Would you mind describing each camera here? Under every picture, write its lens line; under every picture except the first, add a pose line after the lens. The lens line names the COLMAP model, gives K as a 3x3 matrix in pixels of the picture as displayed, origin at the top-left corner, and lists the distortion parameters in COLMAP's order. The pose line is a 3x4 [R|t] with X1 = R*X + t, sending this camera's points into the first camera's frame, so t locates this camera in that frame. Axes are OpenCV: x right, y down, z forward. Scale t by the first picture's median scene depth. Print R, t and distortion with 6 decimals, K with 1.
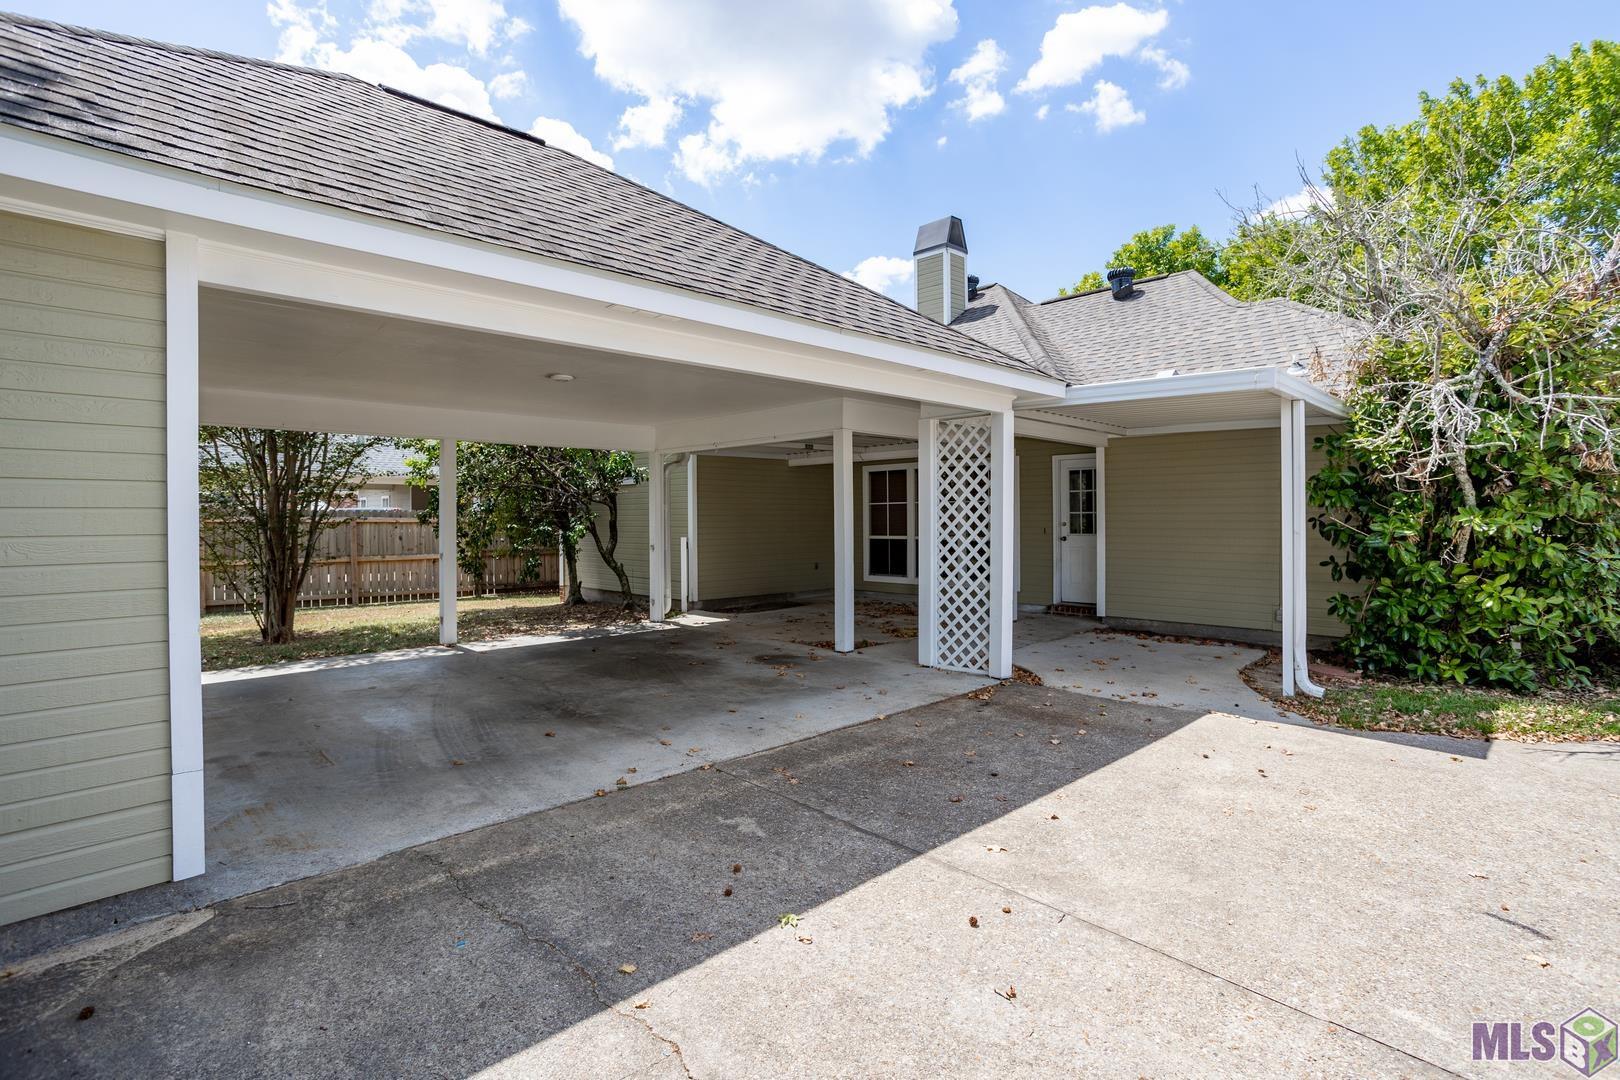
lens RADIAL K [[787.2, 0, 812.7], [0, 787.2, 530.9], [0, 0, 1]] dist [-0.038038, 0.021260]
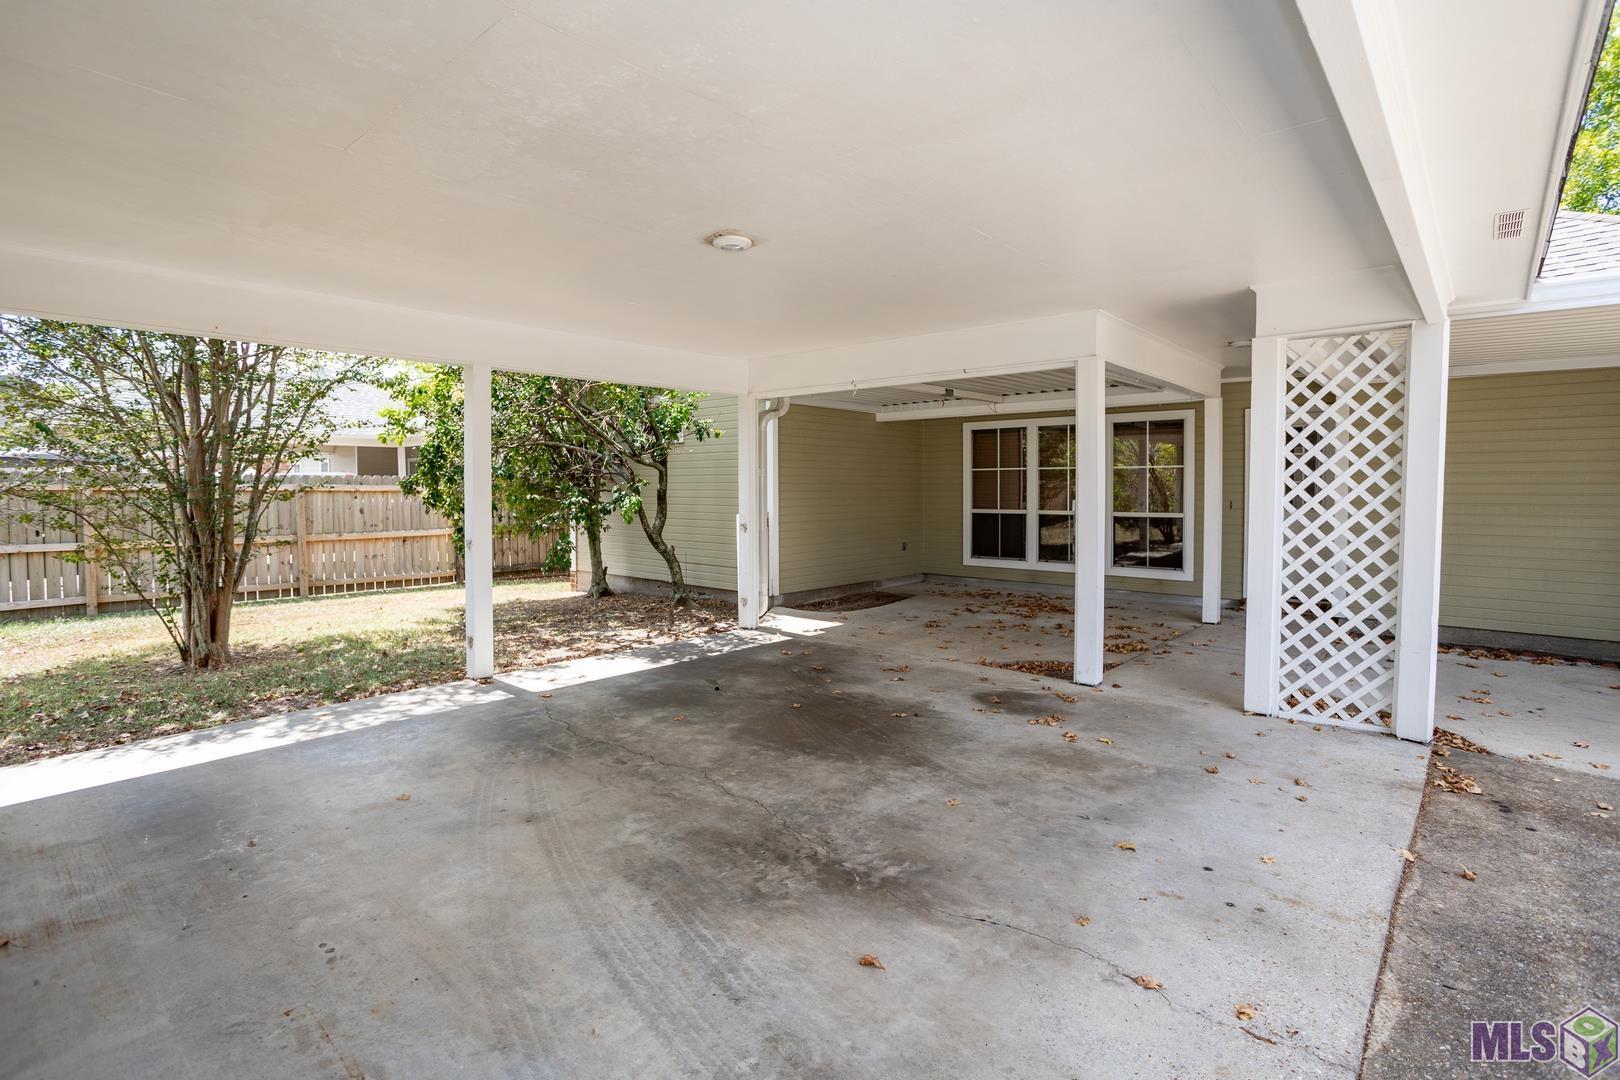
lens RADIAL K [[787.2, 0, 811.6], [0, 787.2, 518.5], [0, 0, 1]] dist [-0.038038, 0.021260]
pose [[0.997286, 0.000141, 0.073625, -0.199036], [-0.001992, 0.999684, 0.025068, -0.005588], [-0.073598, -0.025147, 0.996971, 0.272554]]
